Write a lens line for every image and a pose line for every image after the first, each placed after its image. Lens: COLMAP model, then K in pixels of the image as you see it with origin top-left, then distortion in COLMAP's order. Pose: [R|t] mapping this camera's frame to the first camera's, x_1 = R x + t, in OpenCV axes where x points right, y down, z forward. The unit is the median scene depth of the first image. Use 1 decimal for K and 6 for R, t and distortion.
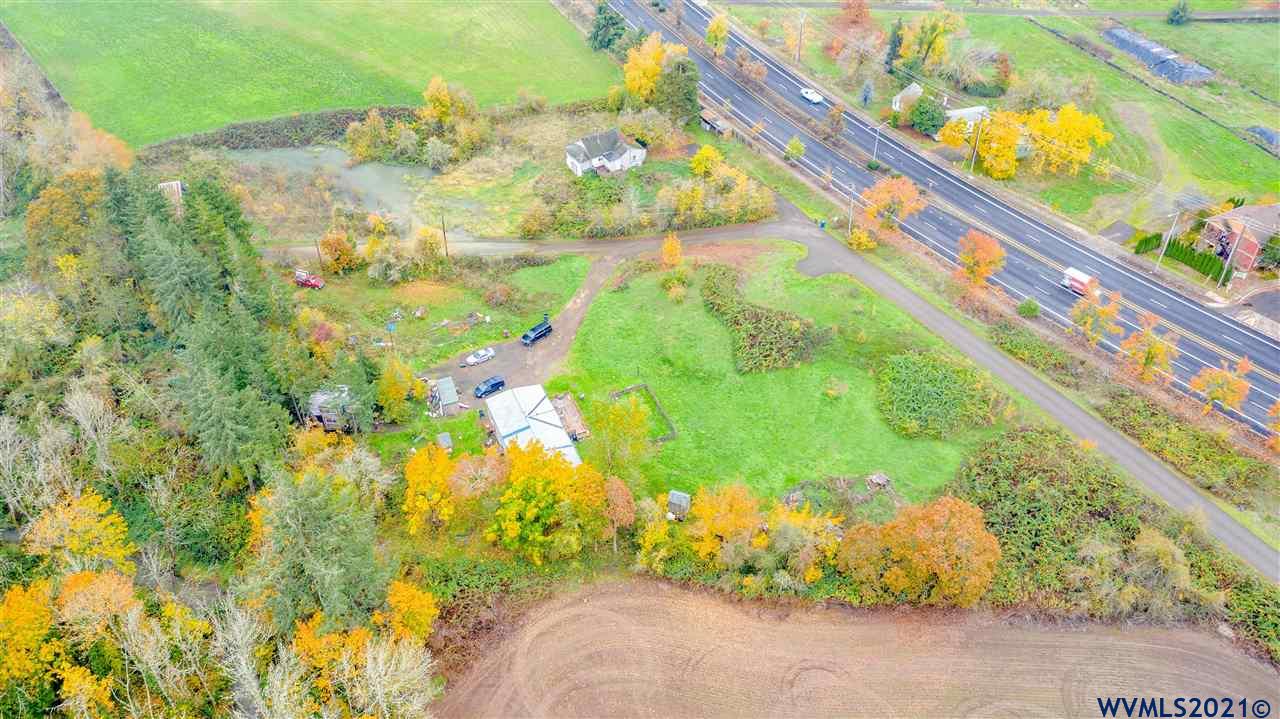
lens RADIAL K [[1012.2, 0, 640.0], [0, 1012.2, 359.5], [0, 0, 1]] dist [0.001603, 0.001140]
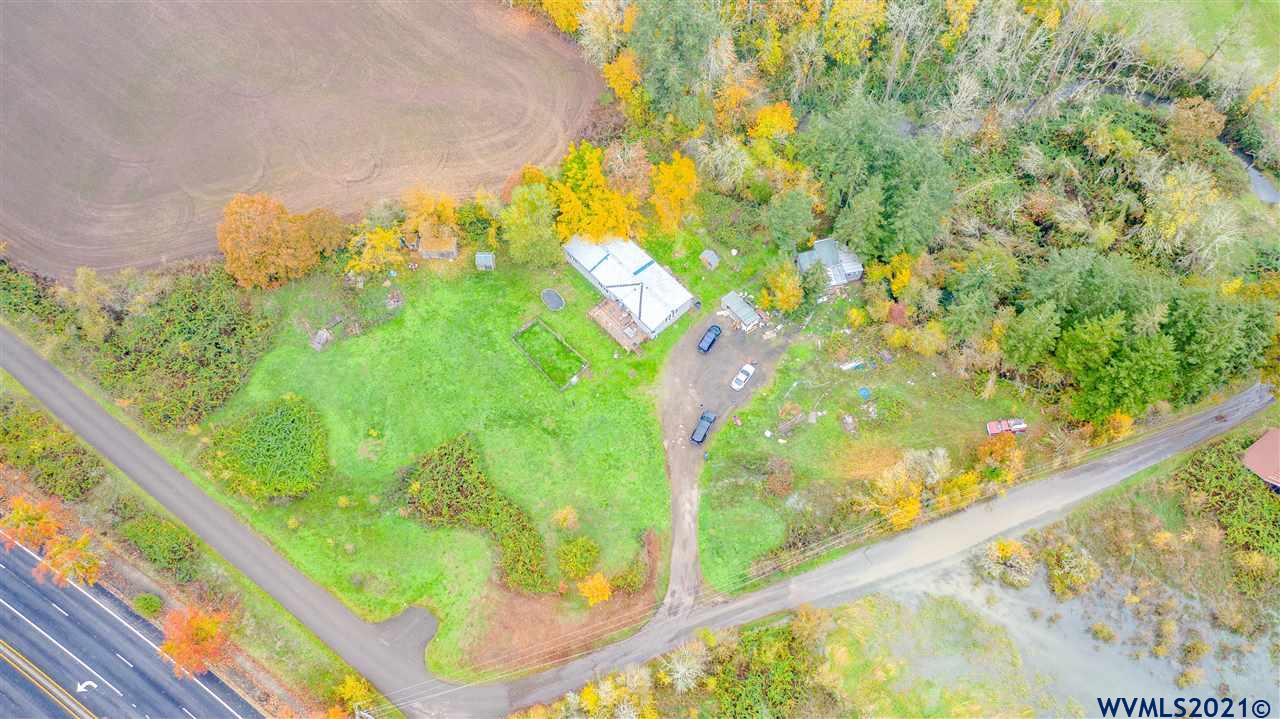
lens RADIAL K [[1012.2, 0, 640.0], [0, 1012.2, 359.5], [0, 0, 1]] dist [0.001603, 0.001140]
pose [[-0.939235, 0.324440, -0.112145, 0.033423], [-0.184747, -0.202408, 0.961717, -0.910210], [0.289321, 0.923997, 0.250048, 0.745532]]
